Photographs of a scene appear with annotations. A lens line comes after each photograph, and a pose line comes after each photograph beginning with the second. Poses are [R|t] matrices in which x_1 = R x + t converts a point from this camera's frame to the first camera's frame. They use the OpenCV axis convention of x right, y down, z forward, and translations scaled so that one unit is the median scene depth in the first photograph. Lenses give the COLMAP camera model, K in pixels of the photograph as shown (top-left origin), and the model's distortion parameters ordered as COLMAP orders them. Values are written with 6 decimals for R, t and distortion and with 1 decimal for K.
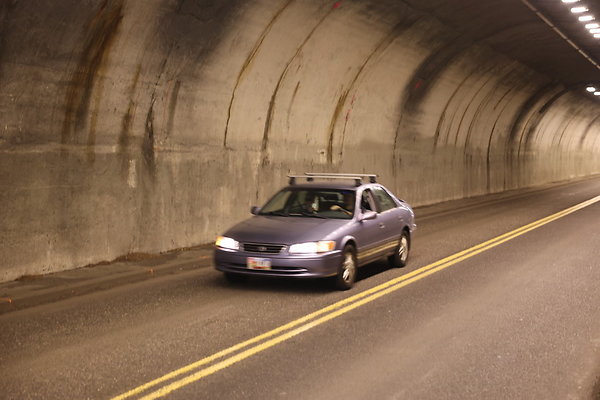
lens RADIAL K [[887.1, 0, 301.7], [0, 887.1, 199.4], [0, 0, 1]] dist [0.122578, 0.064350]
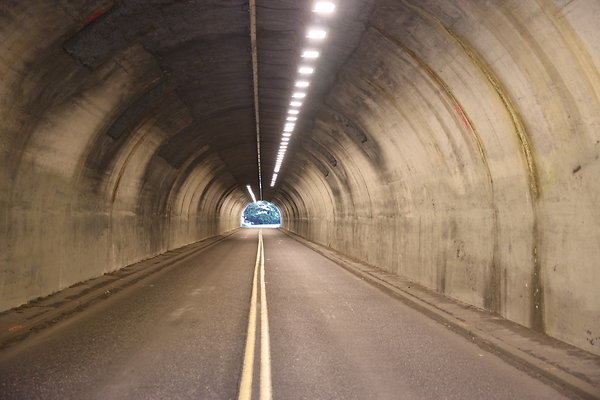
lens RADIAL K [[768.7, 0, 337.4], [0, 768.7, 197.6], [0, 0, 1]] dist [0.025732, 0.060548]
pose [[0.855894, 0.018150, 0.516833, -0.908204], [0.022063, 0.997193, -0.071556, 0.070790], [-0.516680, 0.072648, 0.853091, -1.310207]]
